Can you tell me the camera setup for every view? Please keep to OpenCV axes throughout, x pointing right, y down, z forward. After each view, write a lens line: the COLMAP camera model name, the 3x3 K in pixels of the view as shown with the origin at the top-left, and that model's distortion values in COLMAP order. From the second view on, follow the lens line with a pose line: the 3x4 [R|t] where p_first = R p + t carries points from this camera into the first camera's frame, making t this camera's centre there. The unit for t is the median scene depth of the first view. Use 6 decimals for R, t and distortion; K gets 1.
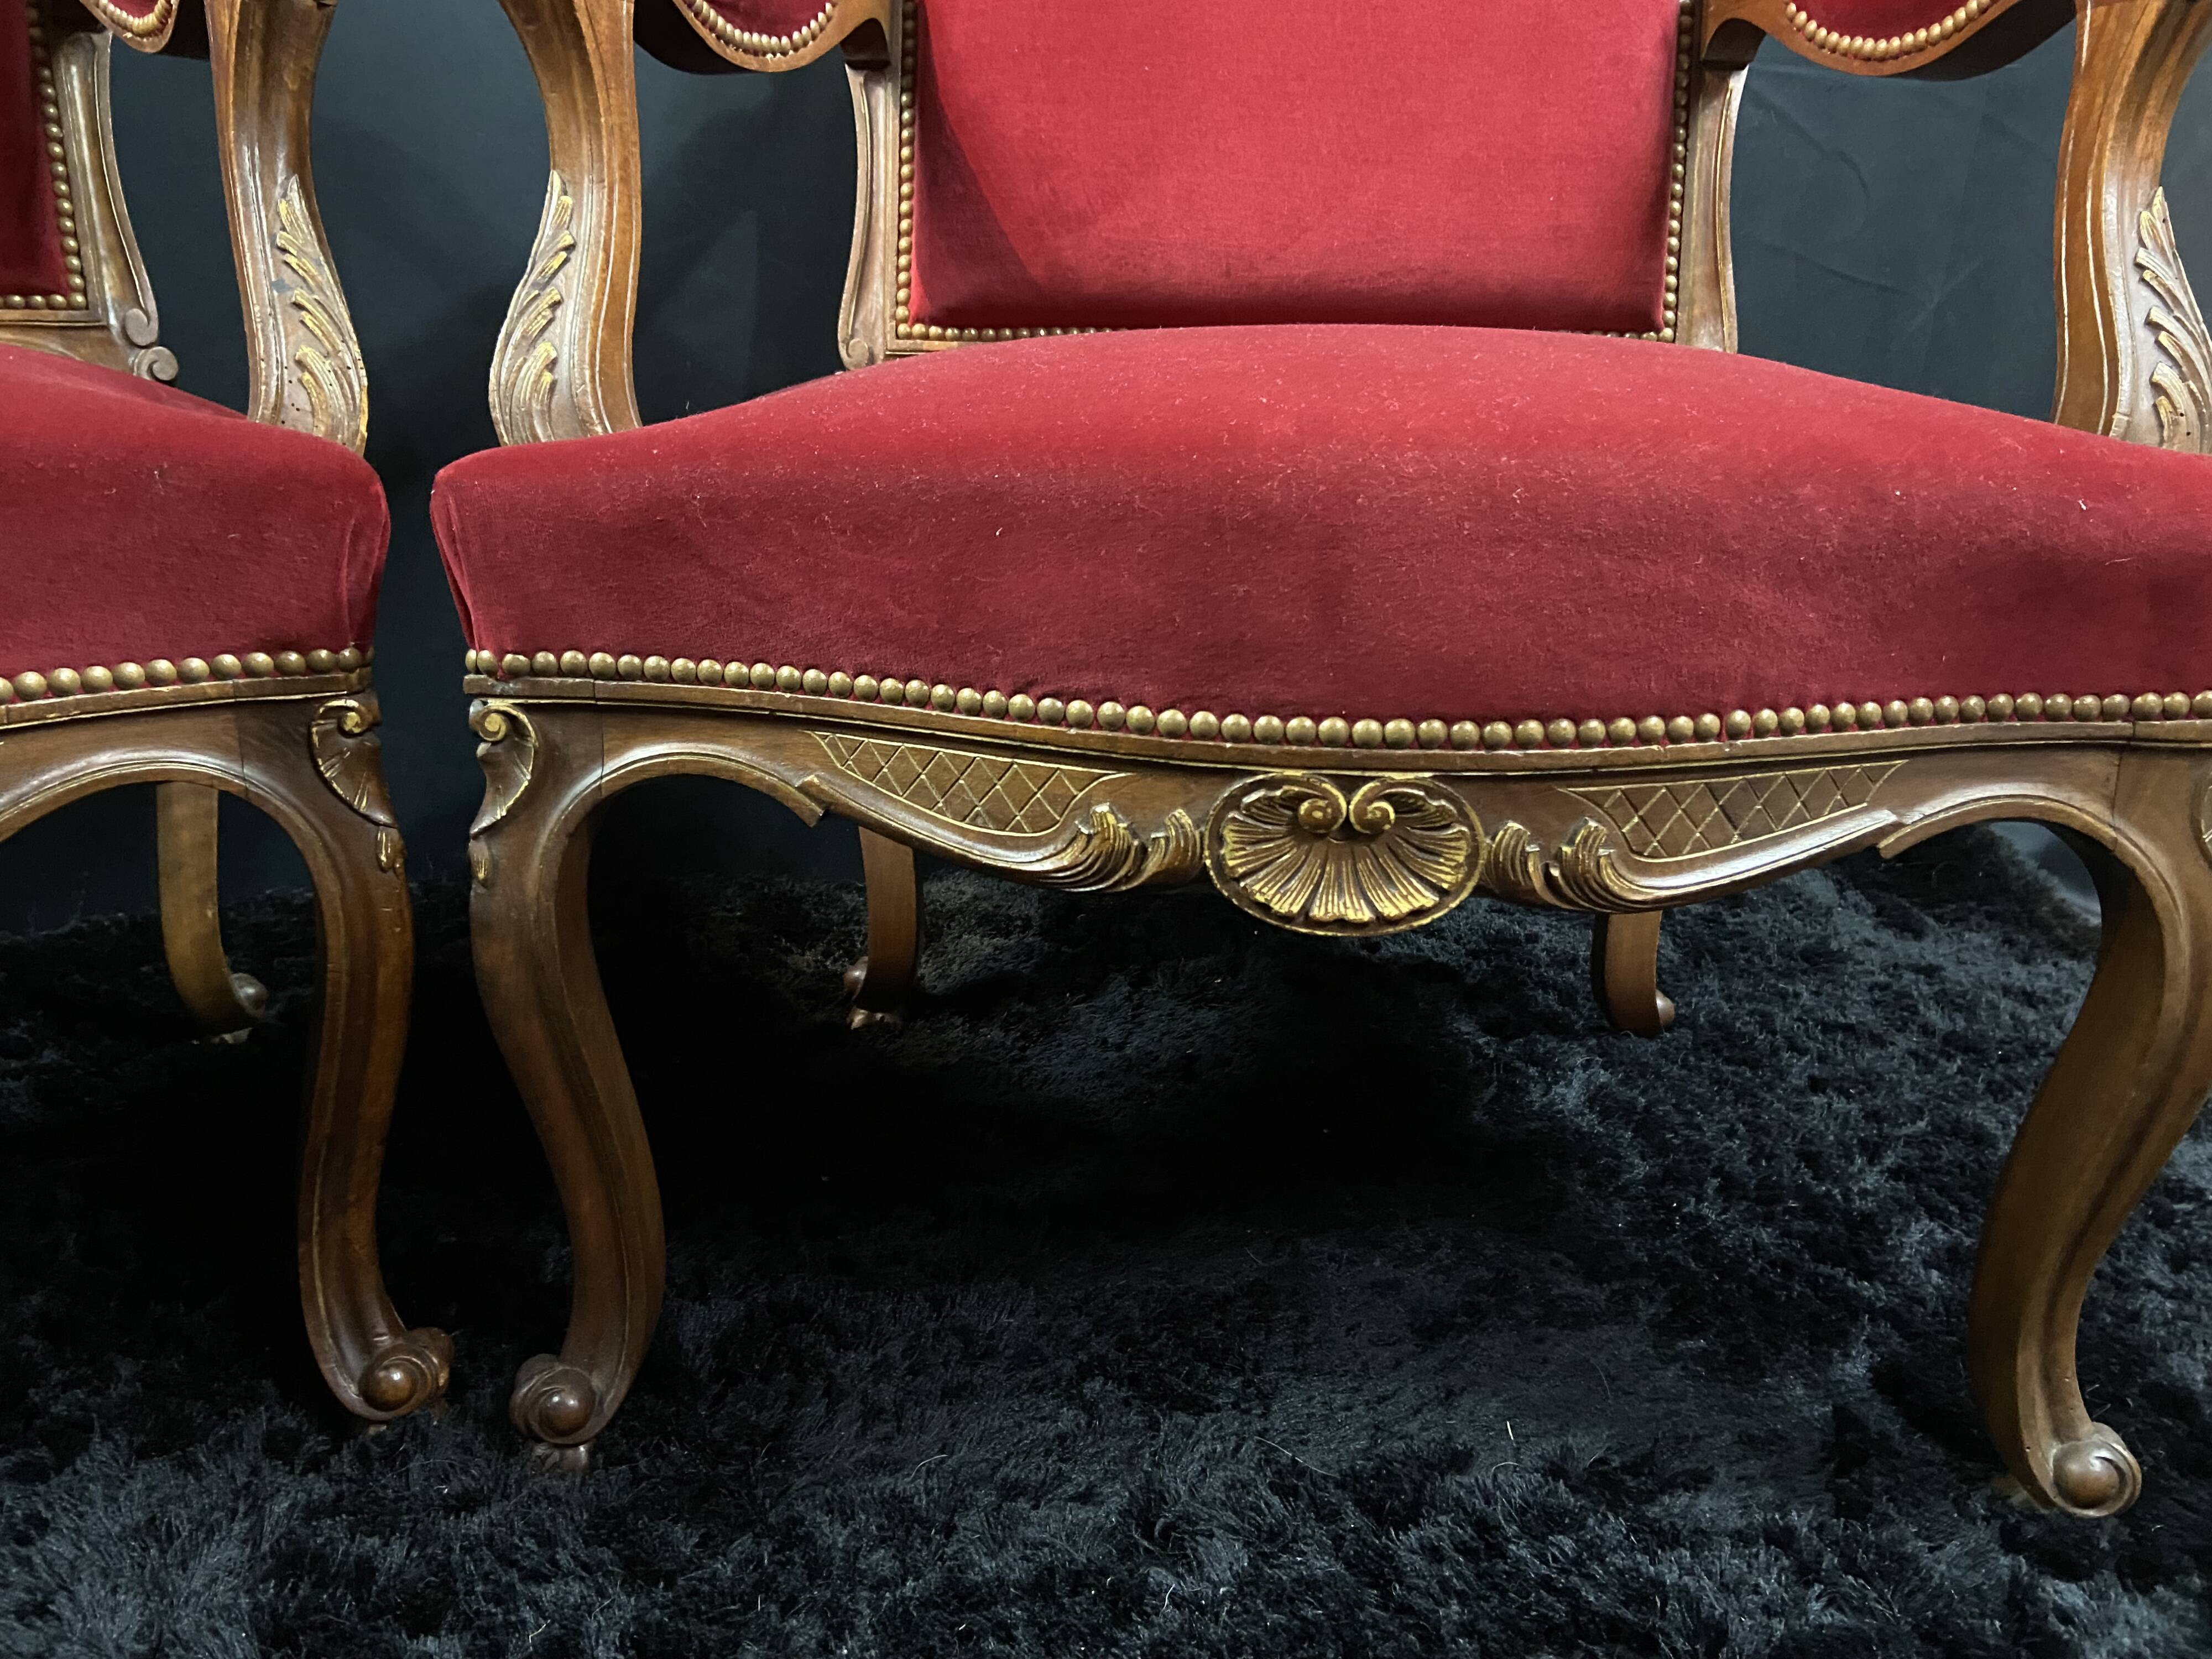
lens RADIAL K [[1658.9, 0, 1087.0], [0, 1658.9, 823.3], [0, 0, 1]] dist [0.126979, -0.162557]
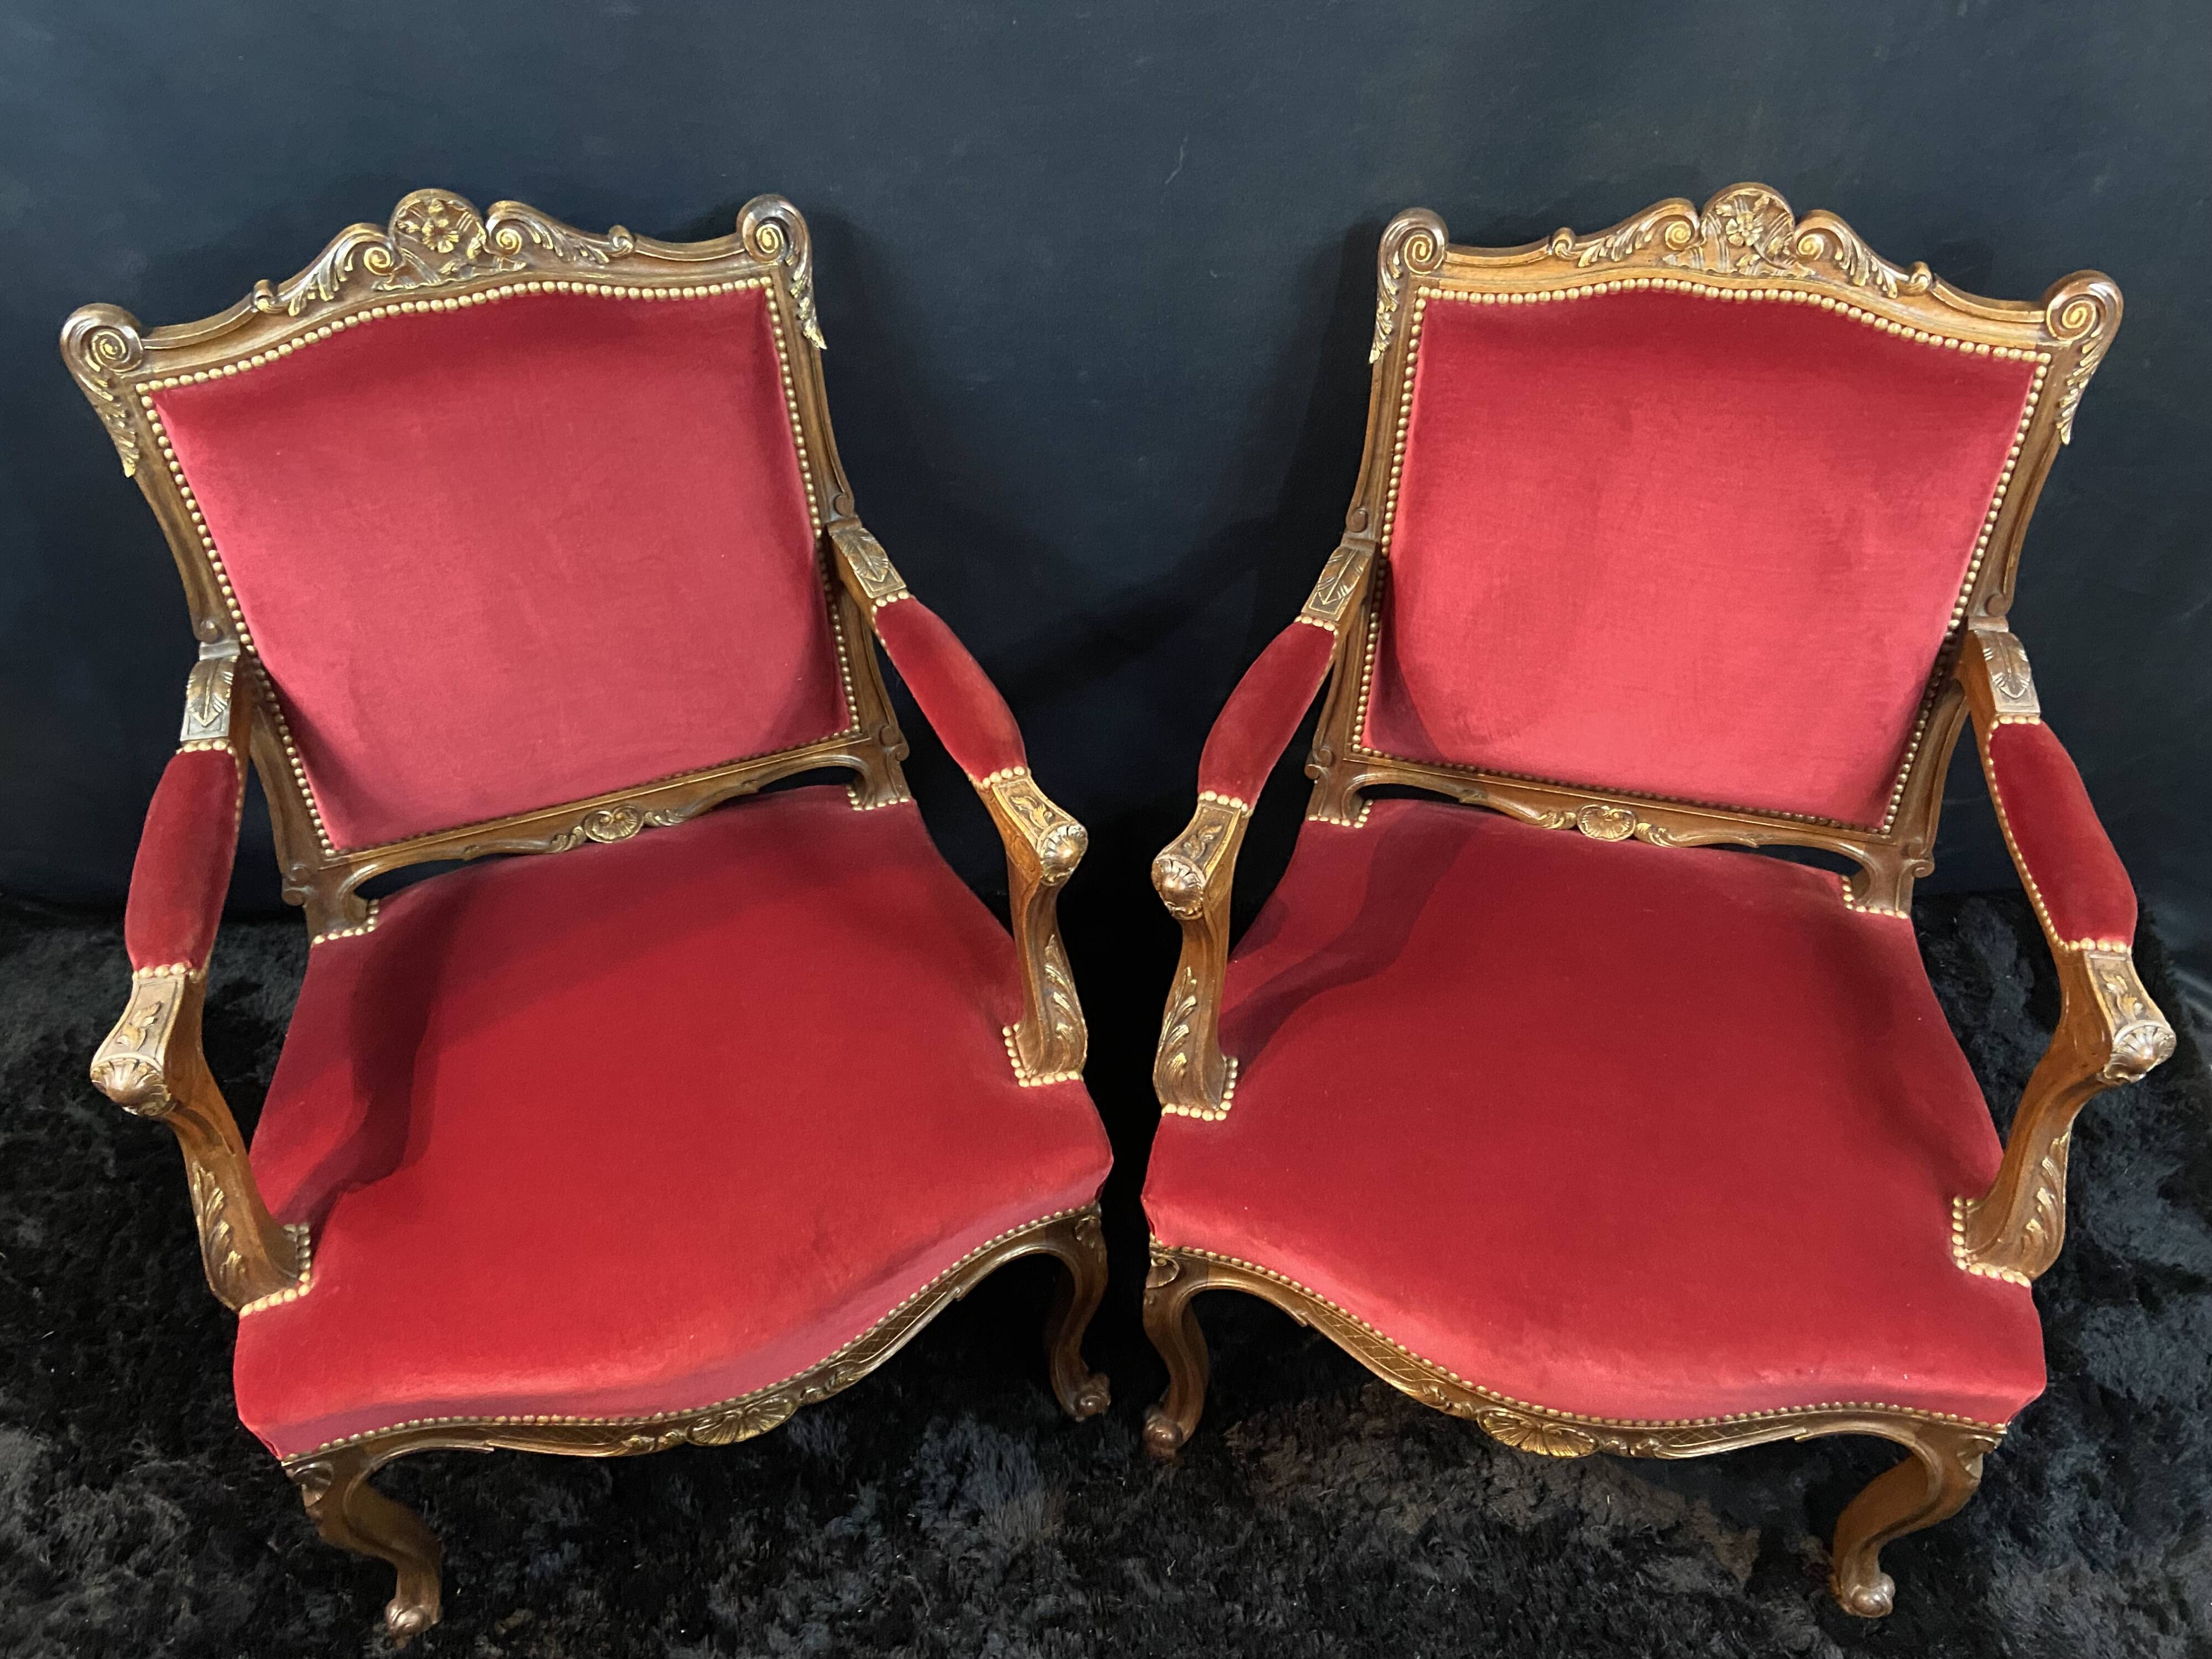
lens RADIAL K [[1800.2, 0, 1123.3], [0, 1800.2, 812.5], [0, 0, 1]] dist [0.128988, -0.170499]
pose [[0.982866, 0.114046, -0.144805, -0.109592], [-0.031364, 0.877625, 0.478321, -1.496556], [0.181635, -0.465584, 0.866164, -0.693936]]
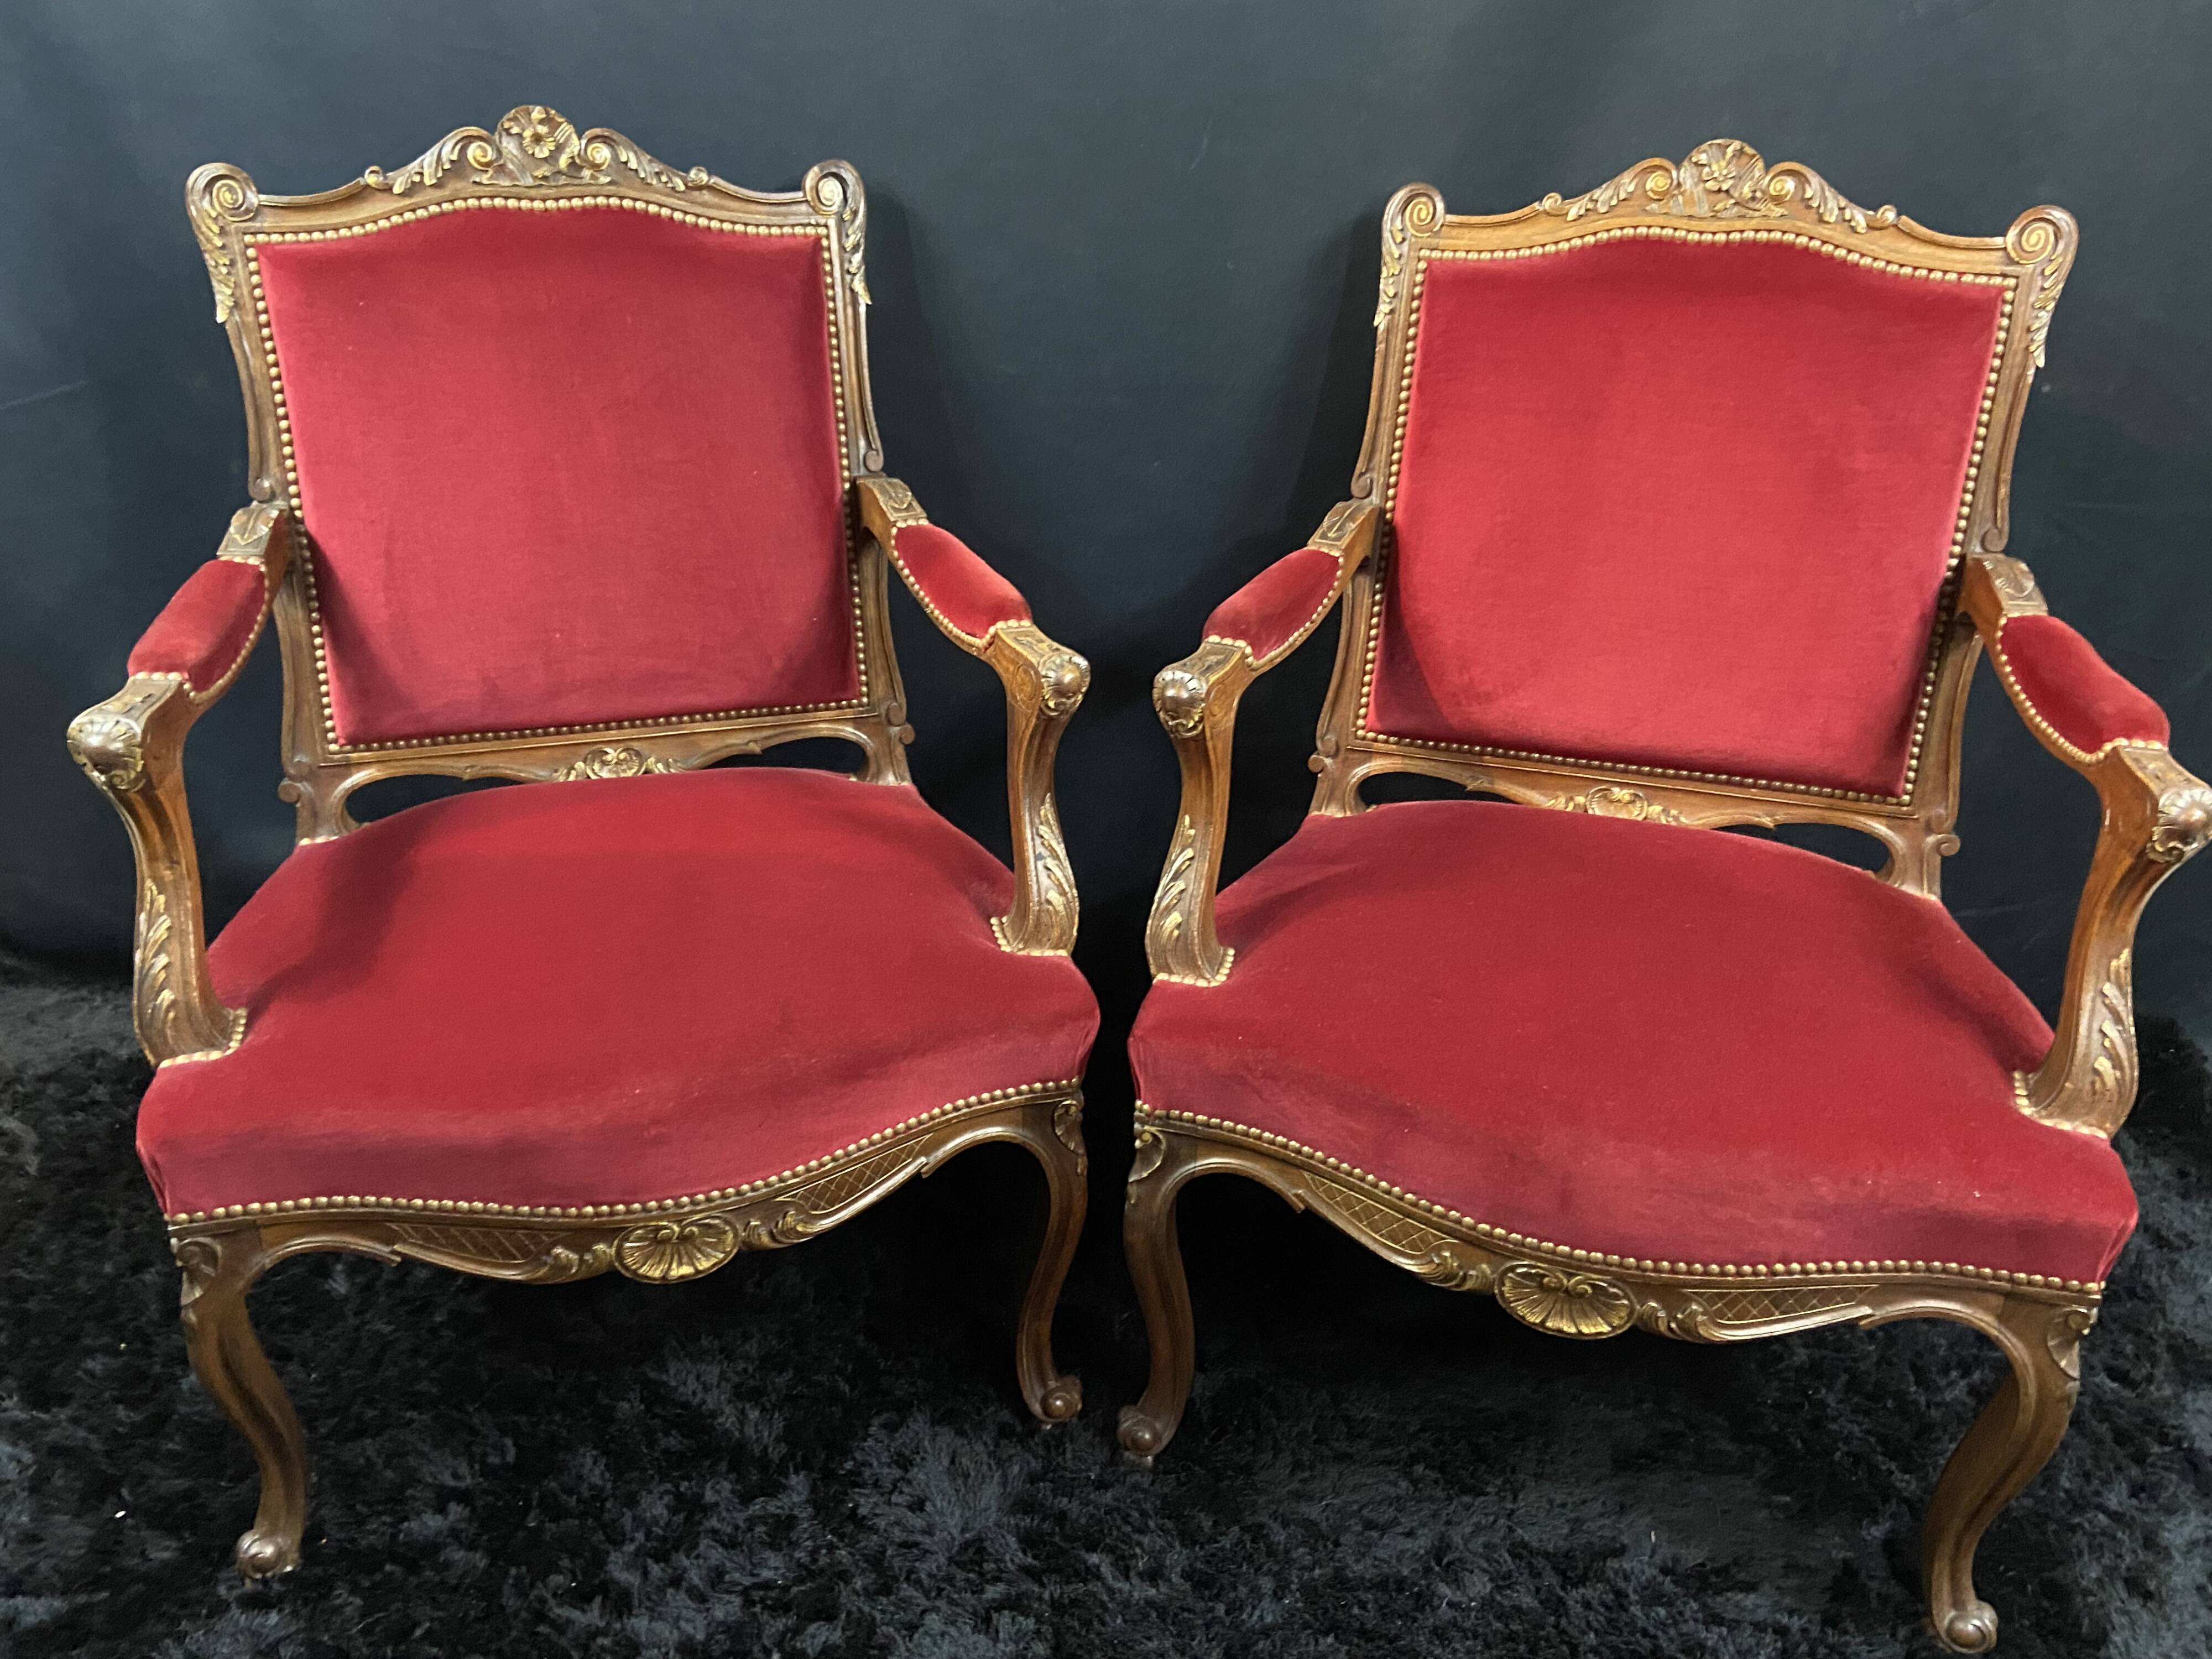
lens RADIAL K [[1800.5, 0, 1081.8], [0, 1800.5, 832.2], [0, 0, 1]] dist [0.126277, -0.165422]
pose [[0.973297, 0.103703, -0.204790, -0.018109], [-0.068996, 0.983045, 0.169886, -0.687932], [0.218936, -0.151219, 0.963950, -0.931140]]
